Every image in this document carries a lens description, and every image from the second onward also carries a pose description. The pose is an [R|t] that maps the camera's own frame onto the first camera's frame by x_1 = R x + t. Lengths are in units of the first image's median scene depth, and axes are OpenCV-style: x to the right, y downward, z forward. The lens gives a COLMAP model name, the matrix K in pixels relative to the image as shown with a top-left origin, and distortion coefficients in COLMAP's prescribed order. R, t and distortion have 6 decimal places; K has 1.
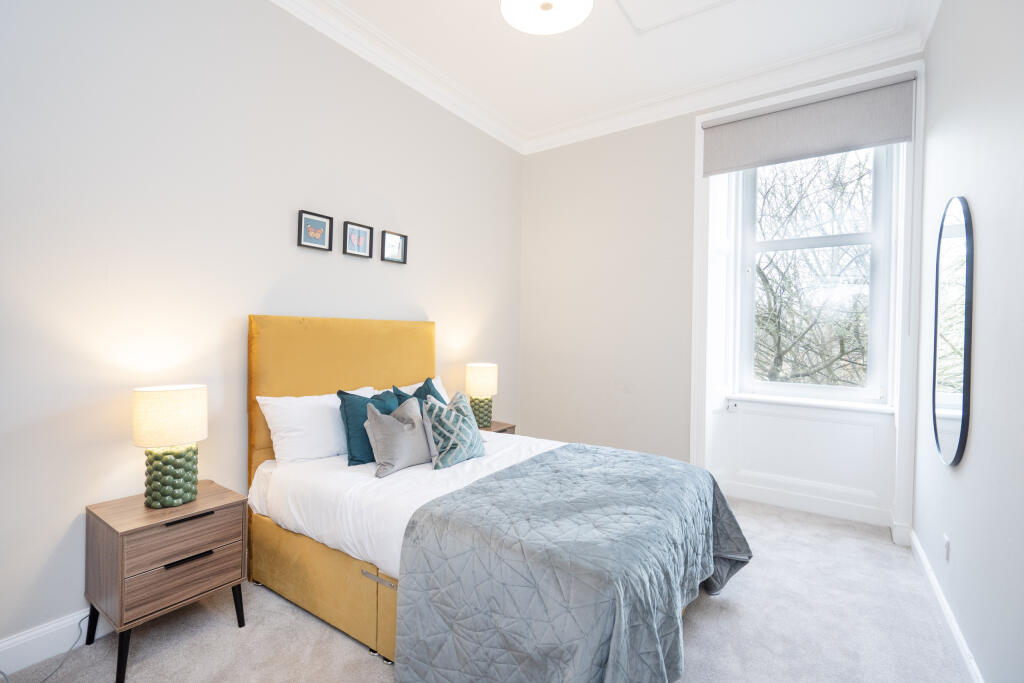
lens RADIAL K [[463.6, 0, 509.6], [0, 463.6, 337.7], [0, 0, 1]] dist [-0.001335, 0.000022]
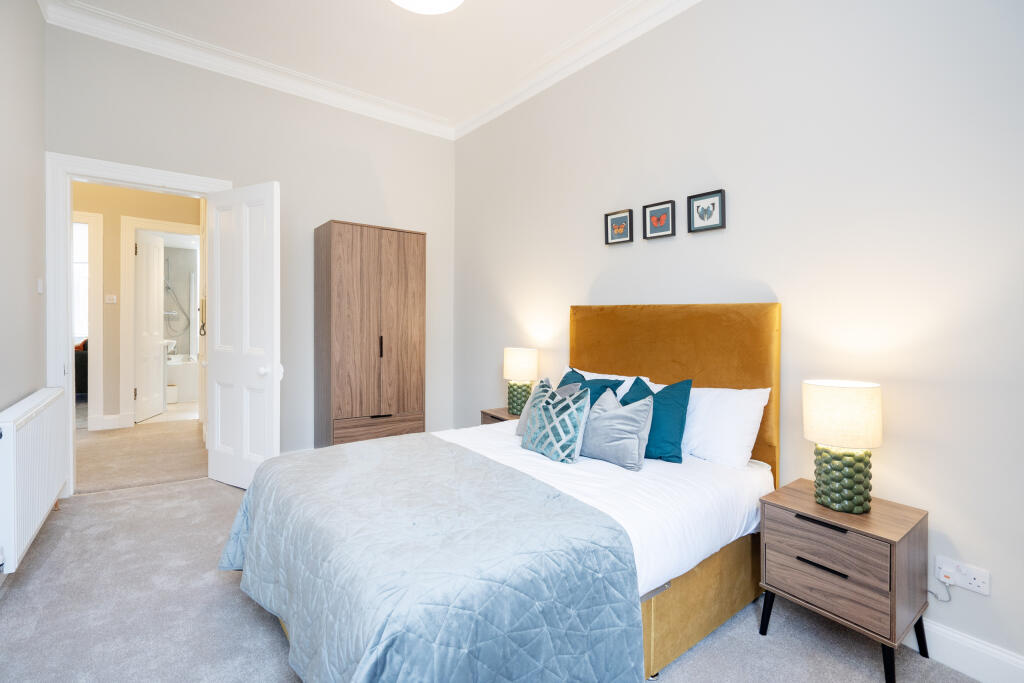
lens RADIAL K [[503.2, 0, 510.4], [0, 503.2, 336.5], [0, 0, 1]] dist [-0.000325, -0.000068]
pose [[-0.268094, 0.000992, -0.963392, 0.714629], [-0.023203, 0.999703, 0.007486, 0.022086], [0.963113, 0.024361, -0.267991, 0.973237]]
